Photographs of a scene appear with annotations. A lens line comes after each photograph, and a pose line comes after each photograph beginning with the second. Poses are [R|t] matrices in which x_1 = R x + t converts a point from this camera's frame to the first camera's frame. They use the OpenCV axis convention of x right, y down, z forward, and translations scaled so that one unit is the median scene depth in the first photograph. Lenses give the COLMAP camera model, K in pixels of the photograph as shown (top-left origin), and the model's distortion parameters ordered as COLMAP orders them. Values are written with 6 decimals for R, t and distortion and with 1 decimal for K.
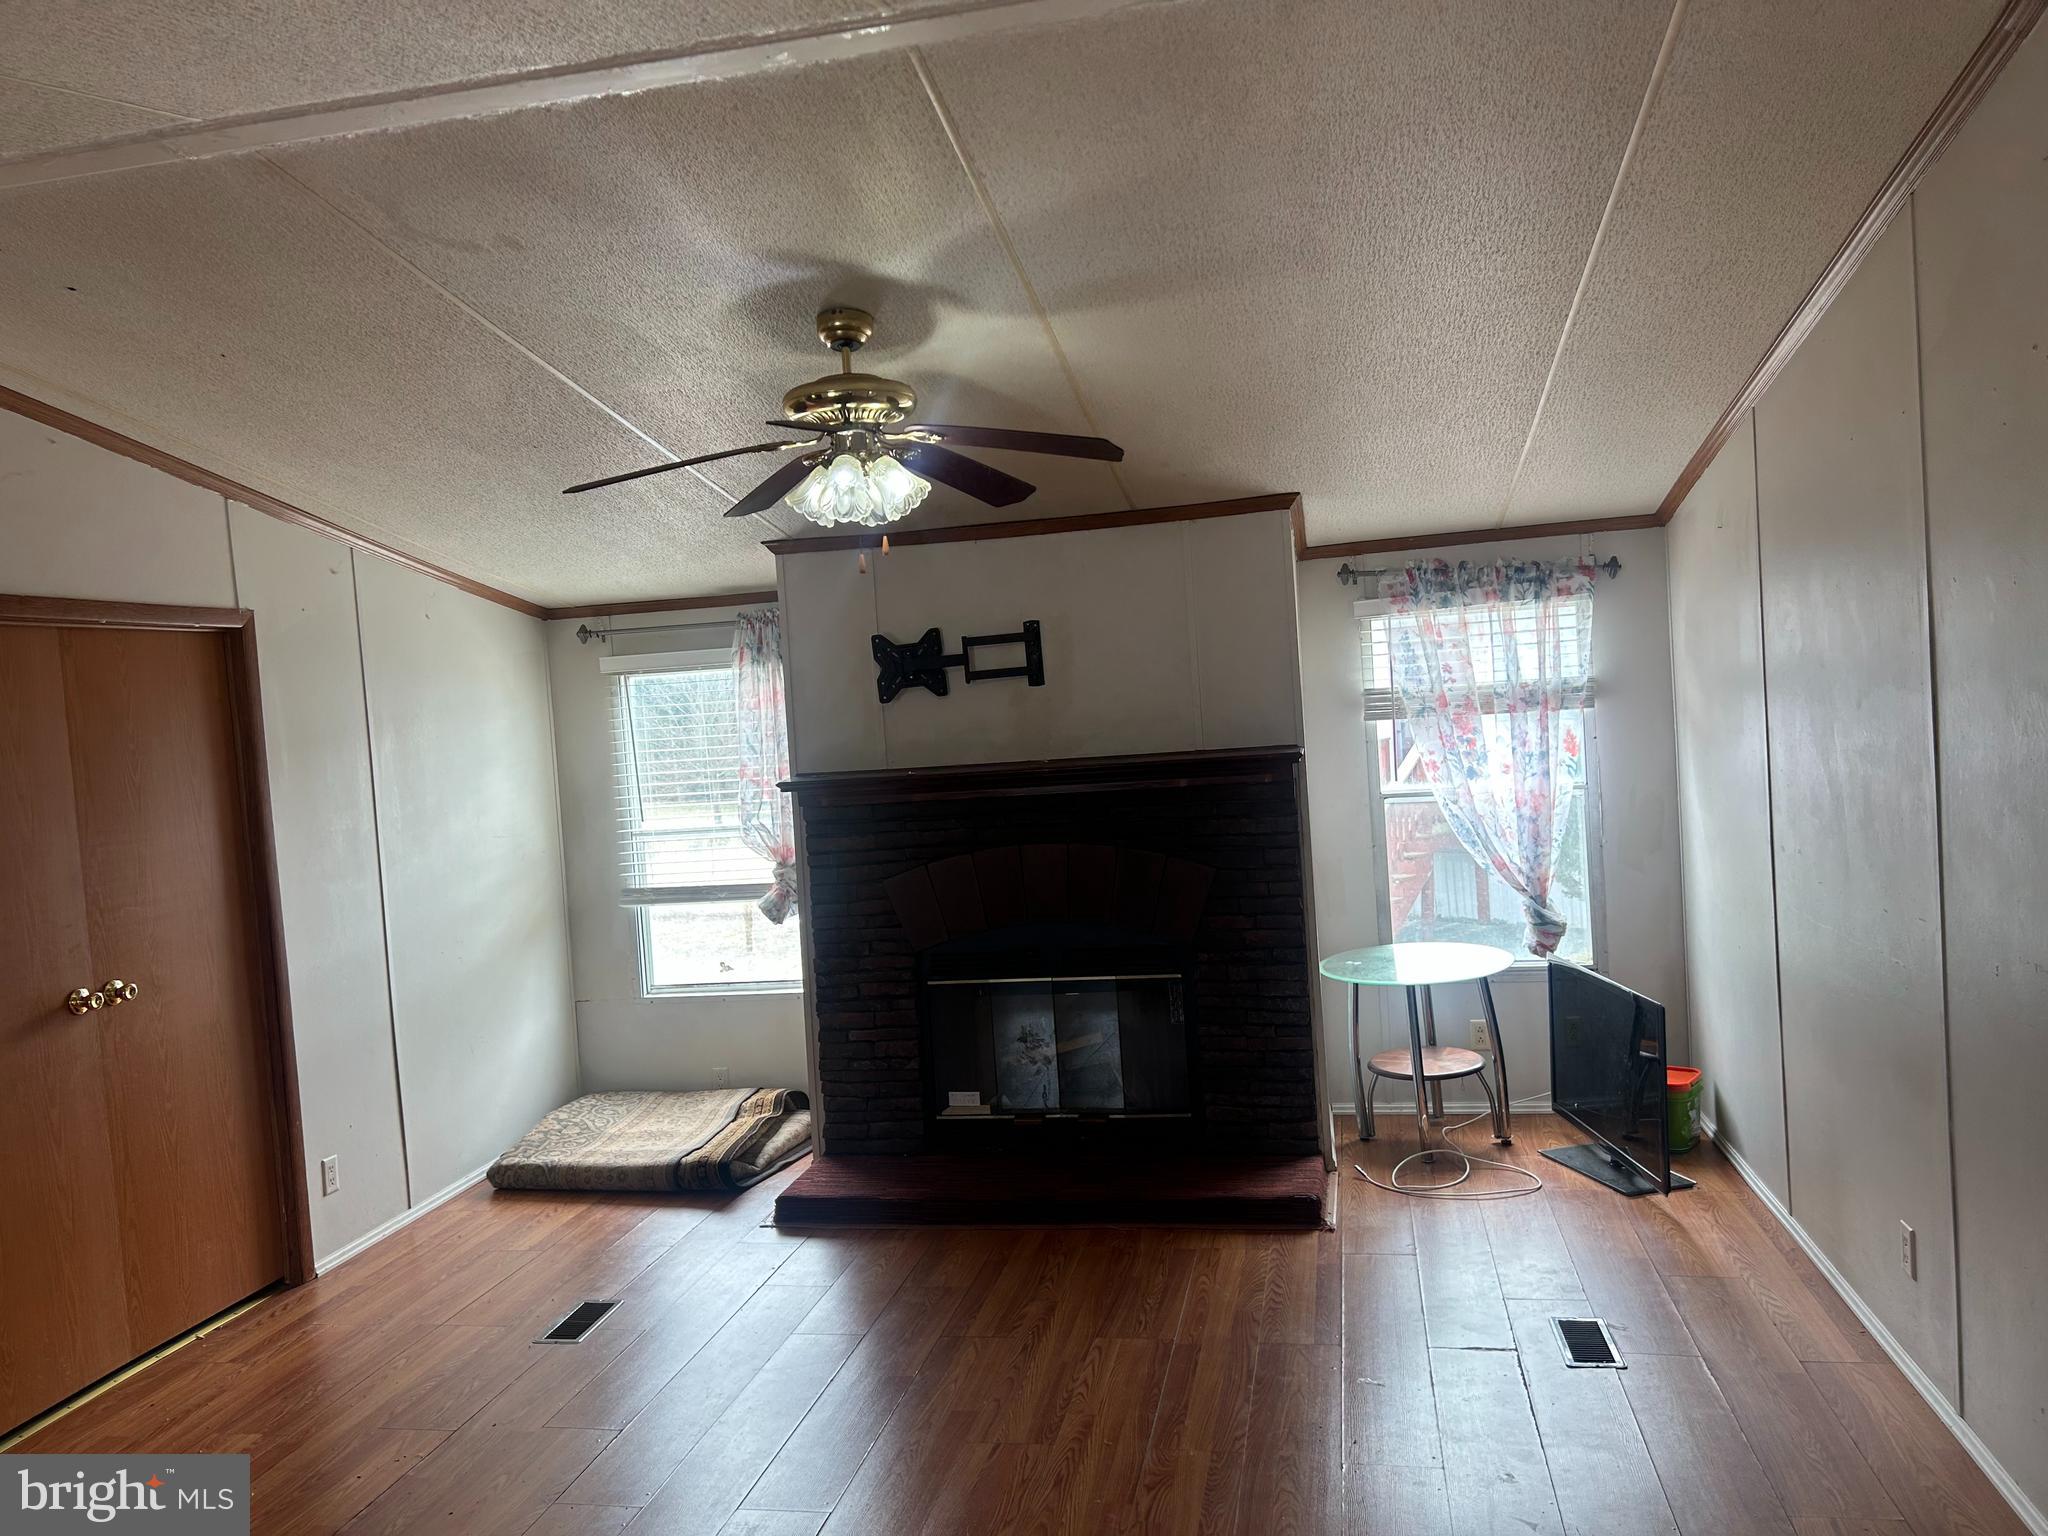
lens RADIAL K [[1551.9, 0, 1011.5], [0, 1551.9, 760.3], [0, 0, 1]] dist [0.033359, -0.012010]
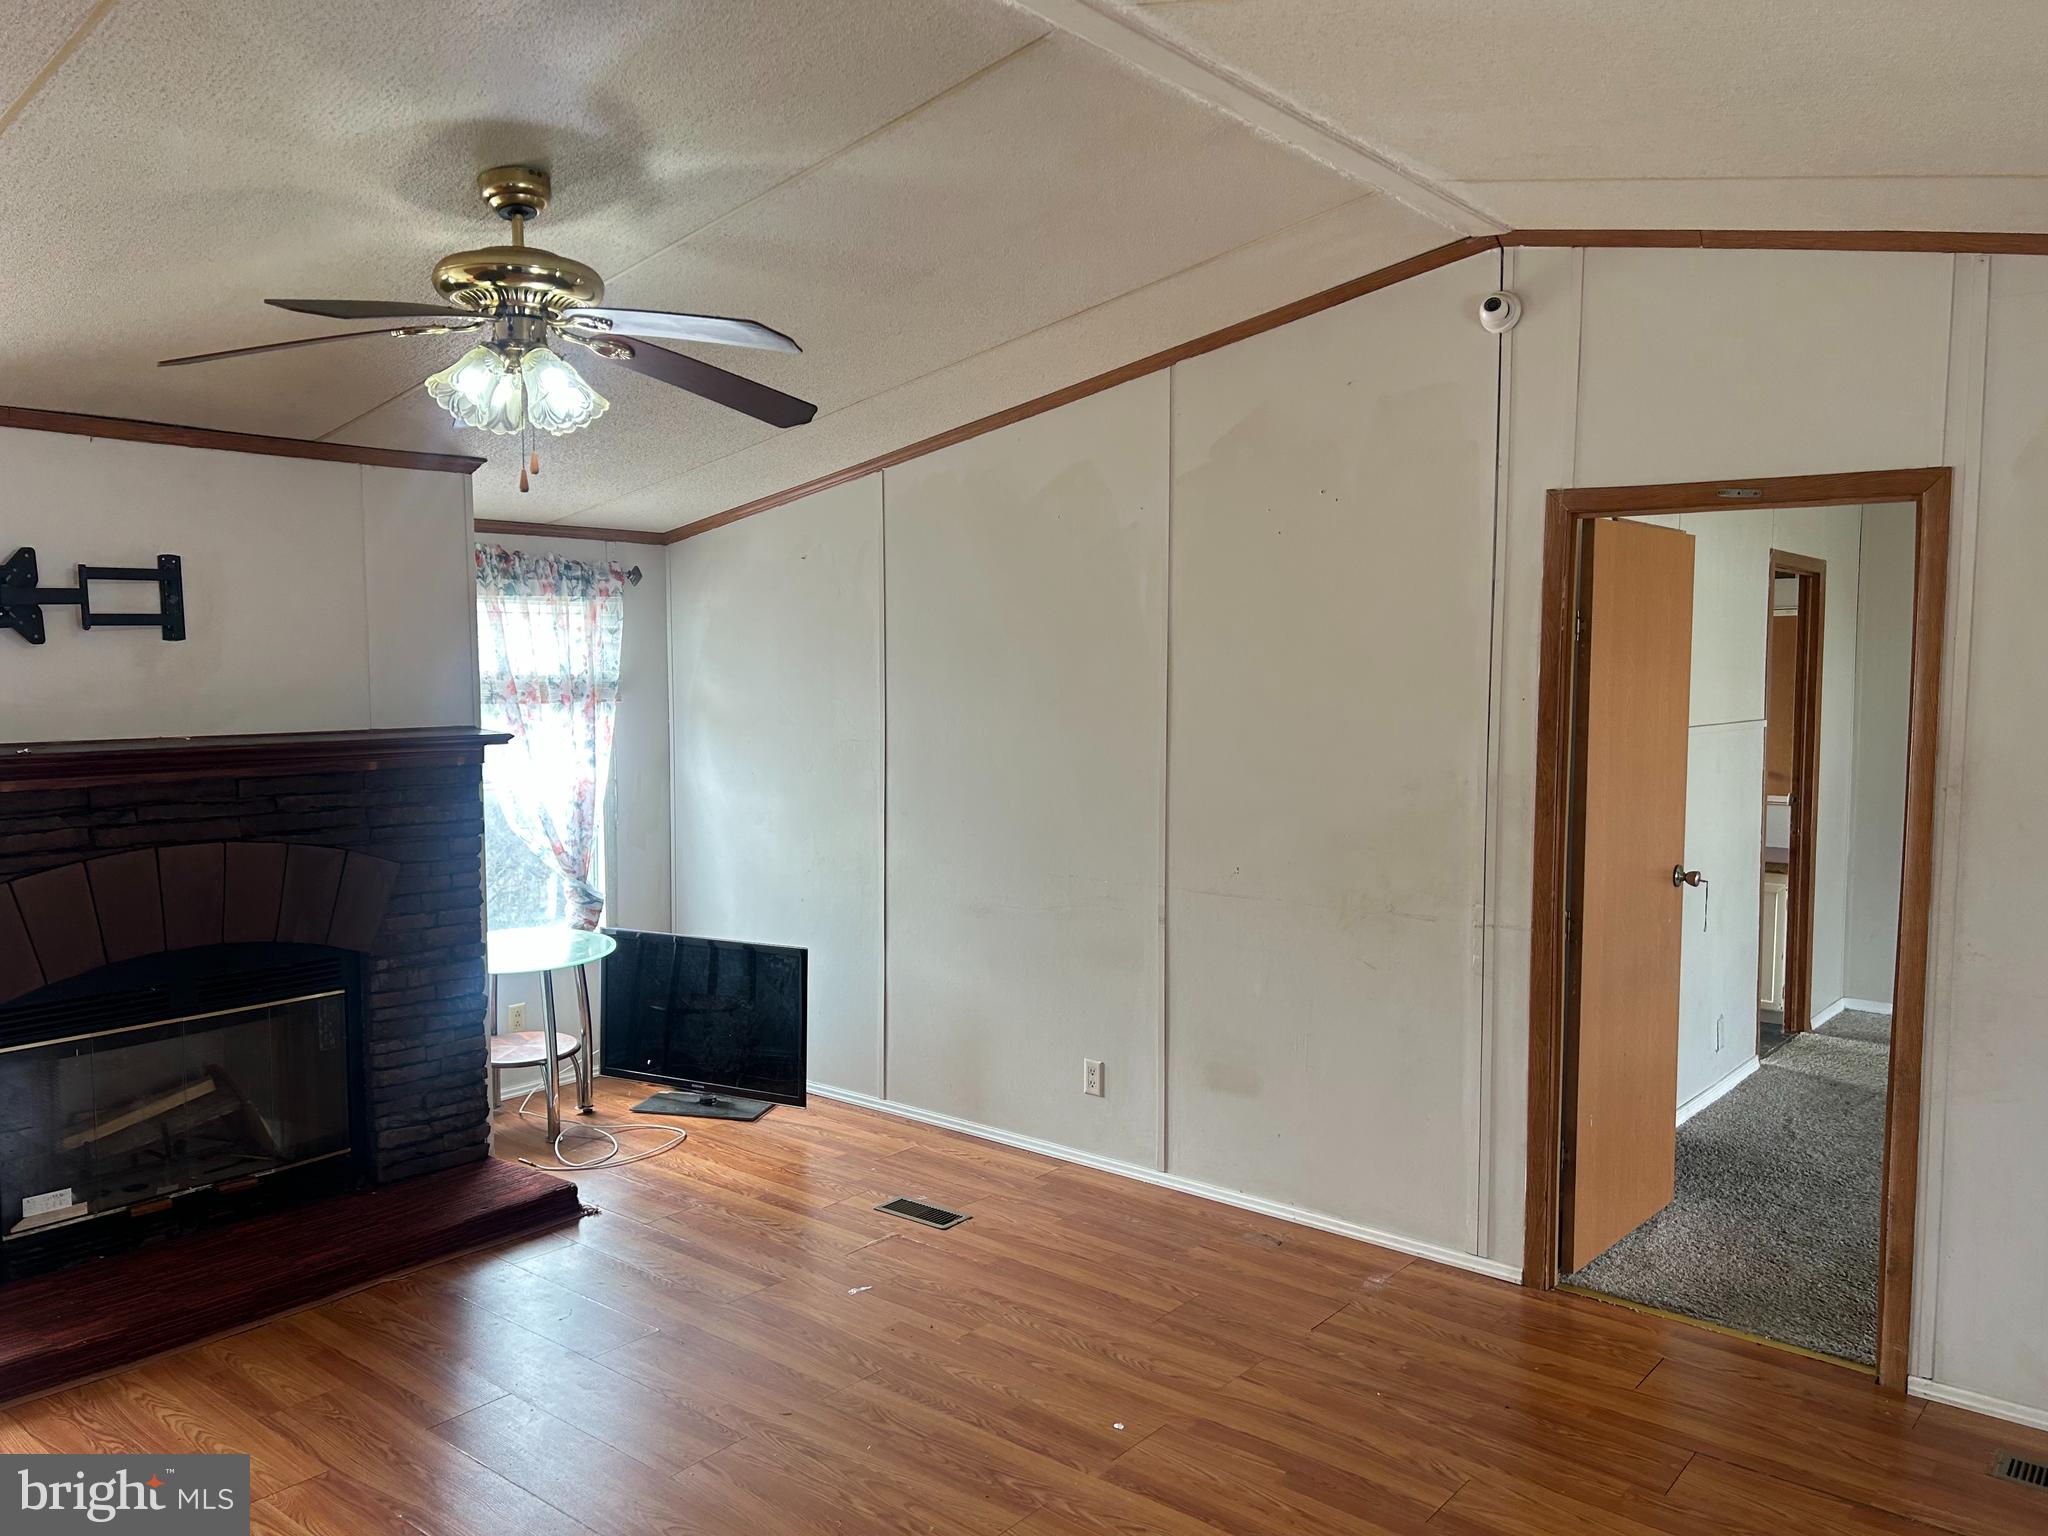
lens RADIAL K [[1551.9, 0, 1015.4], [0, 1551.9, 774.8], [0, 0, 1]] dist [0.033359, -0.012010]
pose [[0.435379, 0.002528, 0.900244, -0.493480], [-0.000316, 0.999996, -0.002655, 0.020502], [-0.900247, 0.000872, 0.435378, 0.276333]]
